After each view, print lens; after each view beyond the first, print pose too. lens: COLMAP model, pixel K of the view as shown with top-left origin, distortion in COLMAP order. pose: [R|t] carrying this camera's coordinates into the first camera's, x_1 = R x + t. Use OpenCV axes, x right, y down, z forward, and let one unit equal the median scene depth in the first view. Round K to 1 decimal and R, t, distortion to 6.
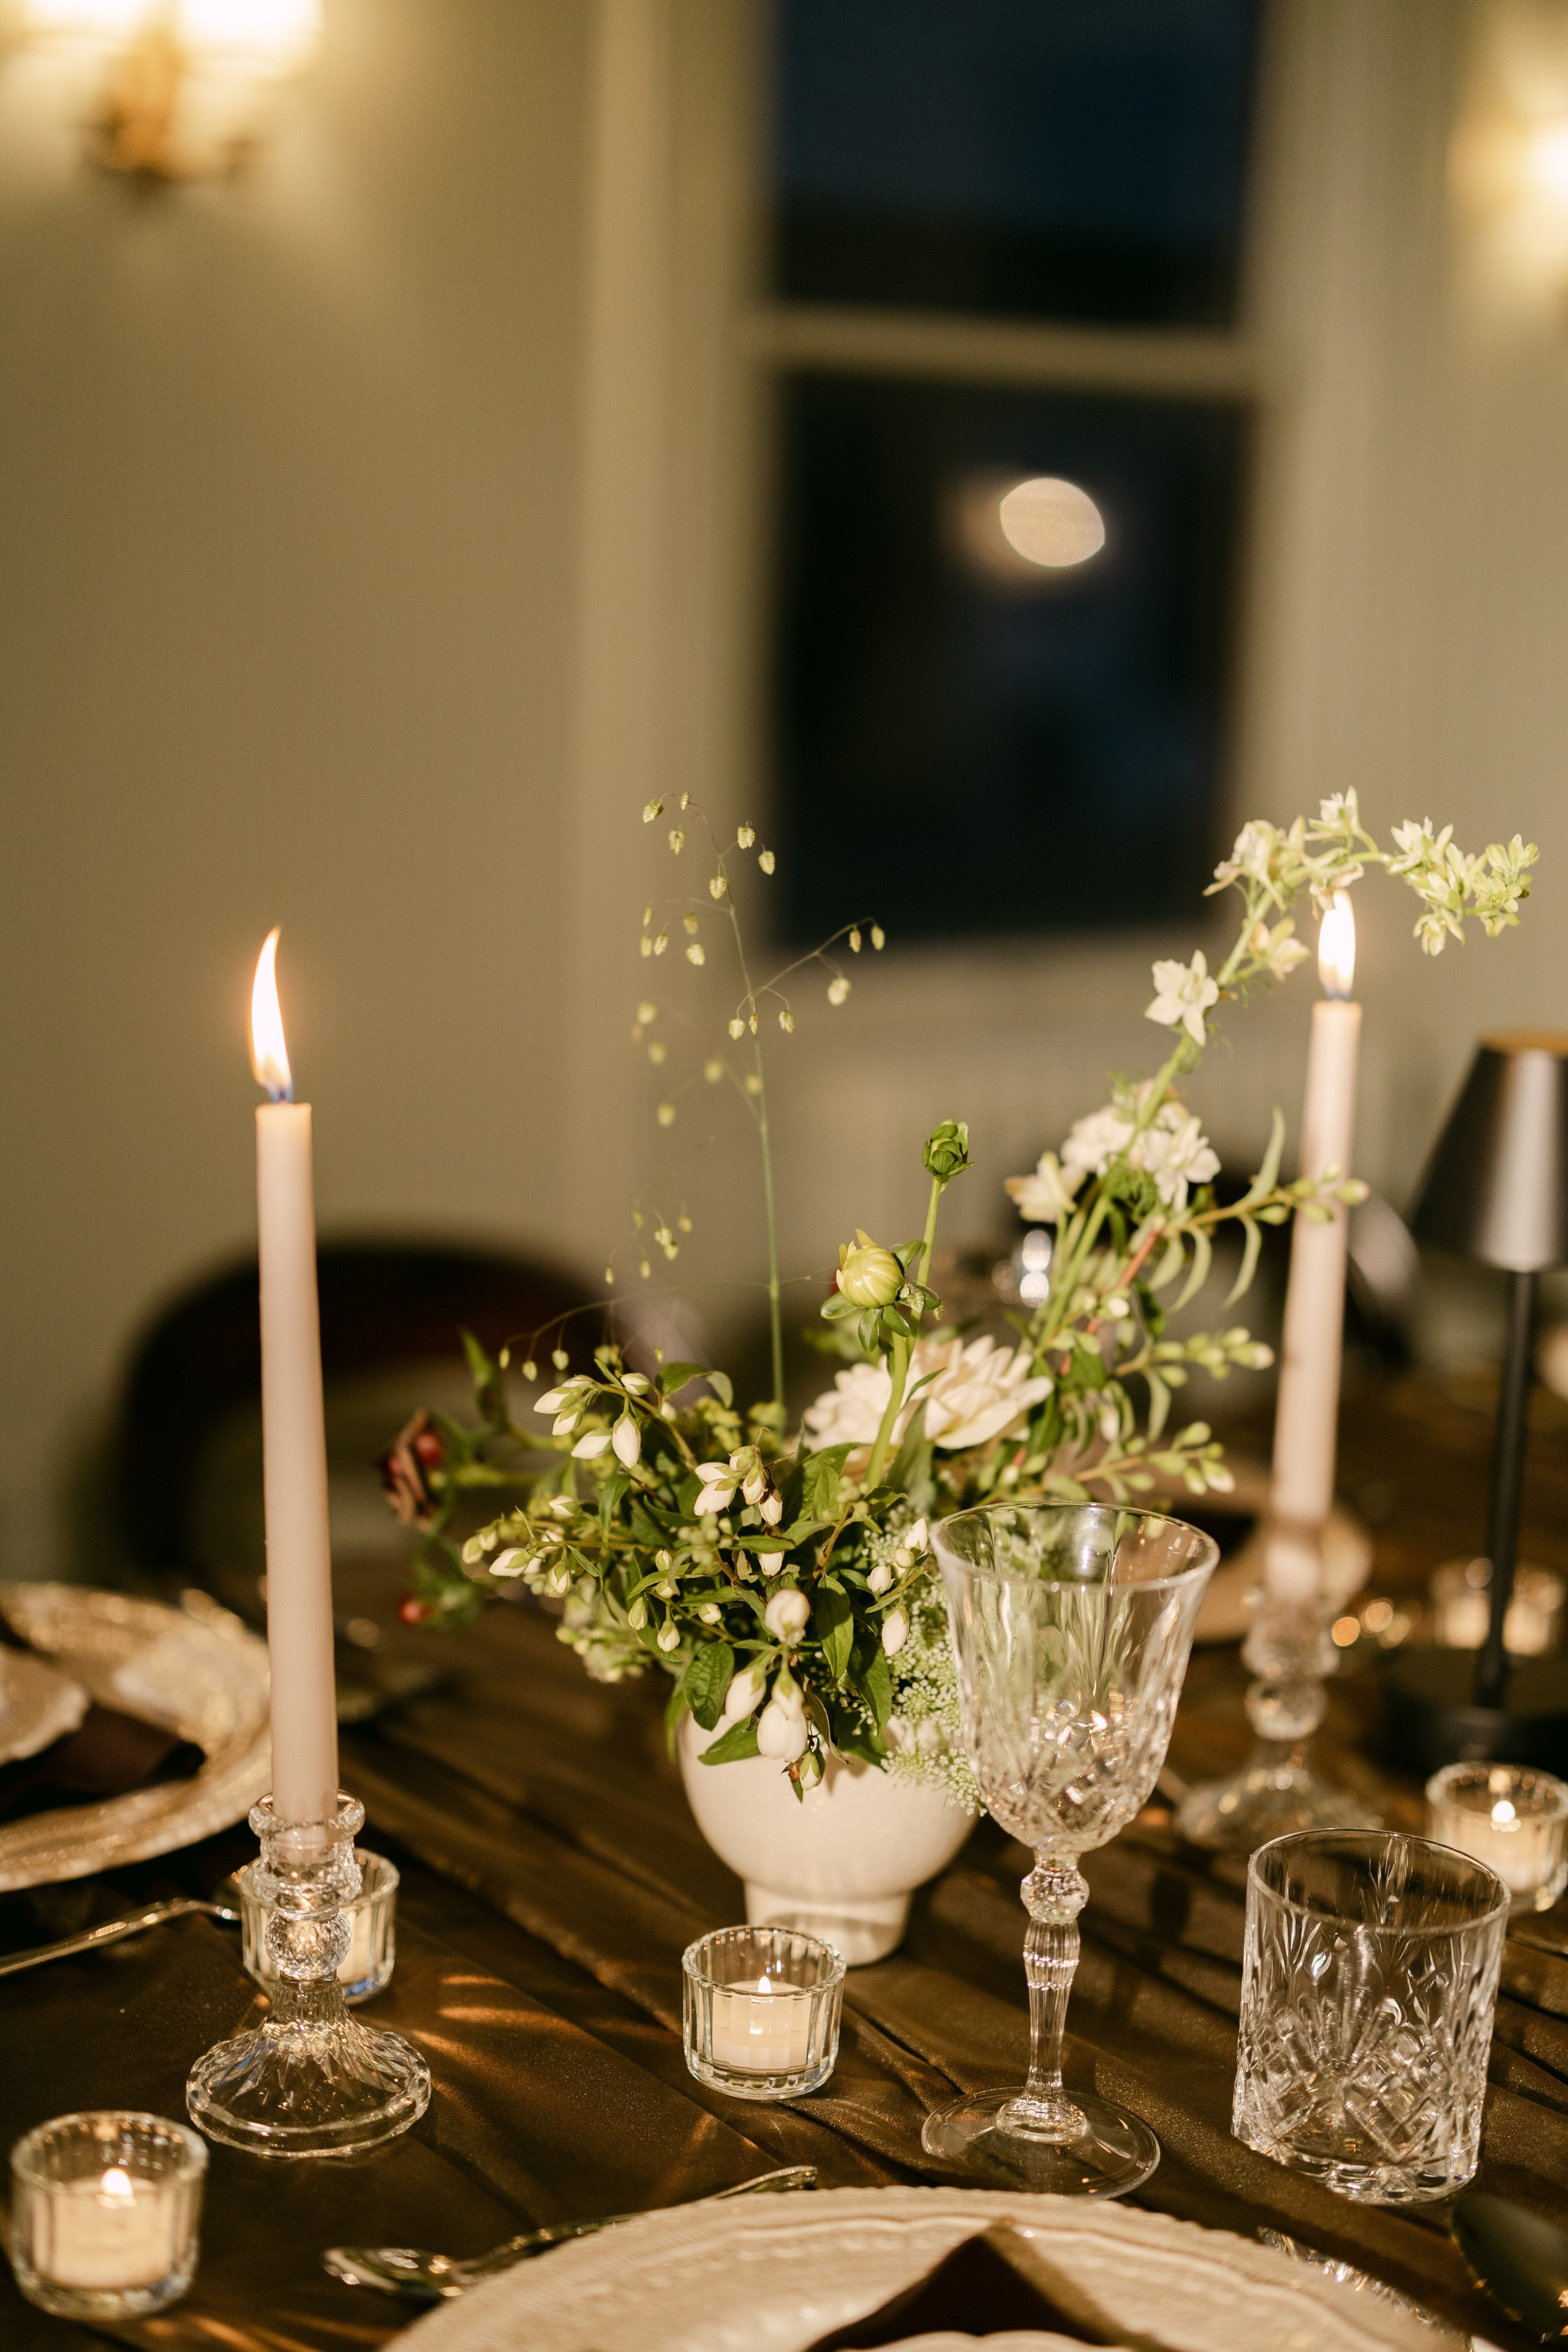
lens RADIAL K [[3519.9, 0, 762.8], [0, 3519.9, 1183.5], [0, 0, 1]] dist [0.008128, 0.000000]
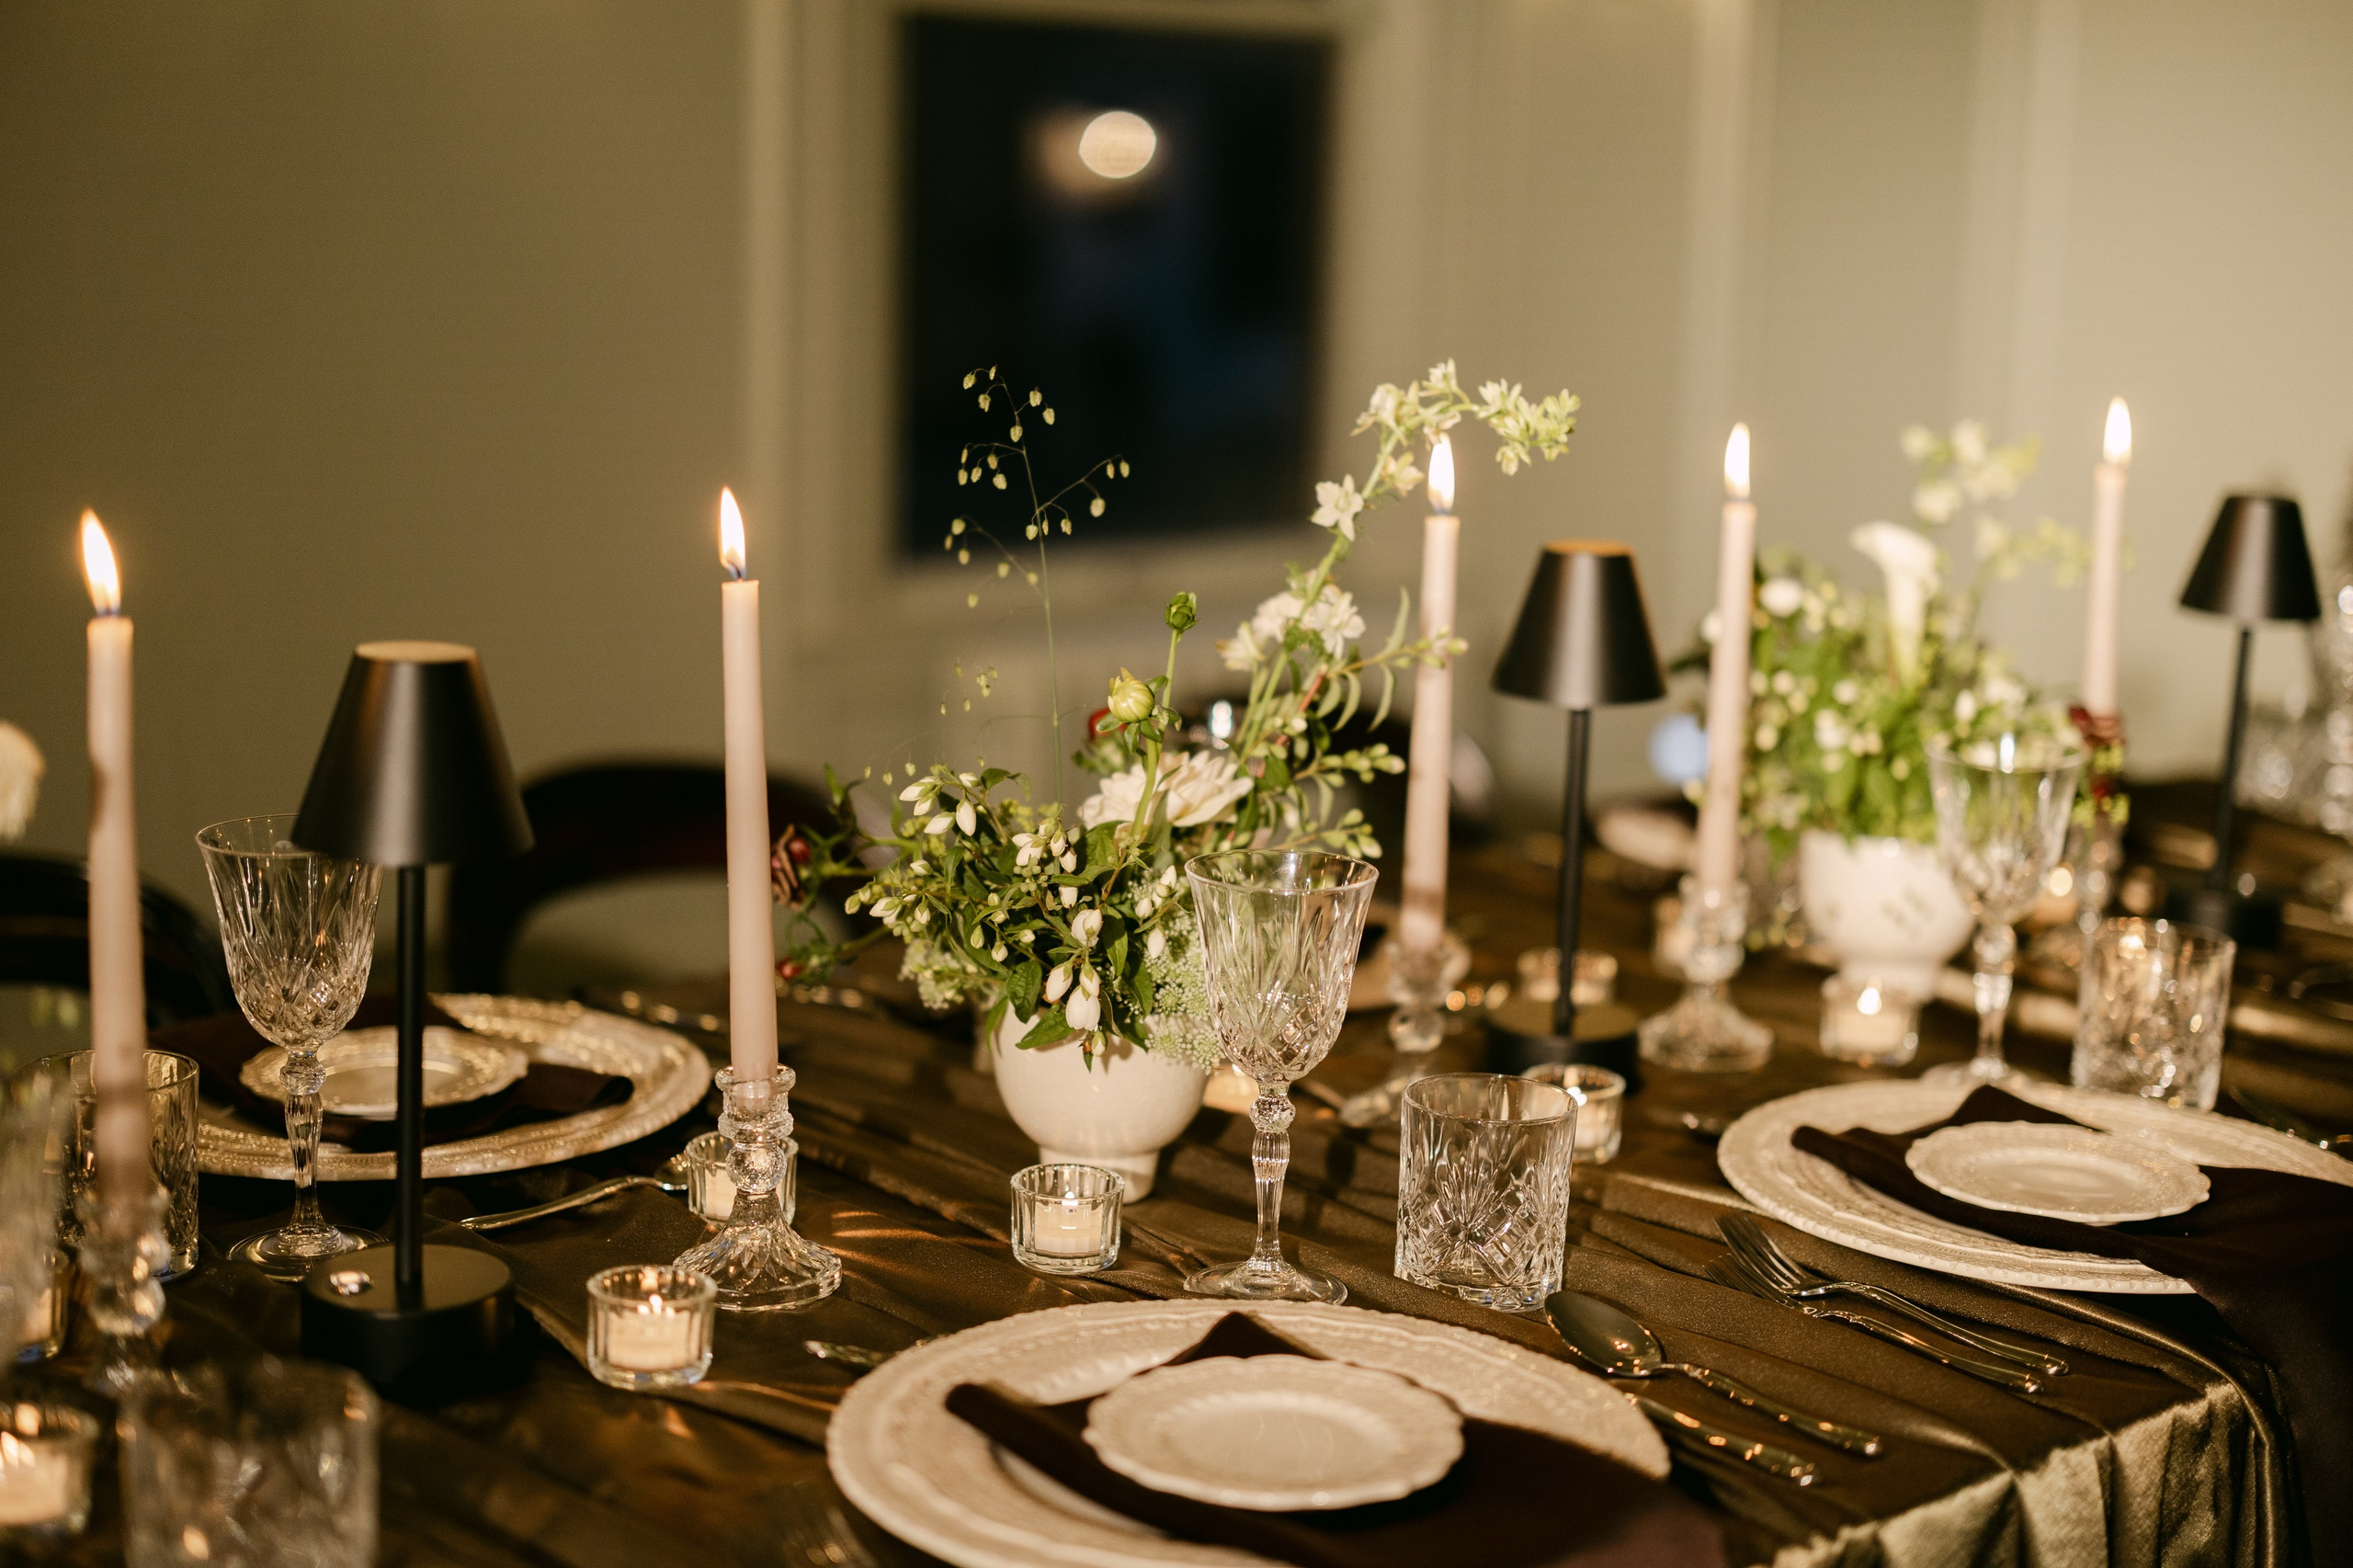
lens RADIAL K [[3521.3, 0, 1184.8], [0, 3521.3, 785.9], [0, 0, 1]] dist [0.008128, 0.000000]
pose [[0.994864, -0.024481, 0.098220, -0.085667], [0.025002, 0.999679, -0.004069, 0.064374], [-0.098089, 0.006504, 0.995156, -0.415646]]
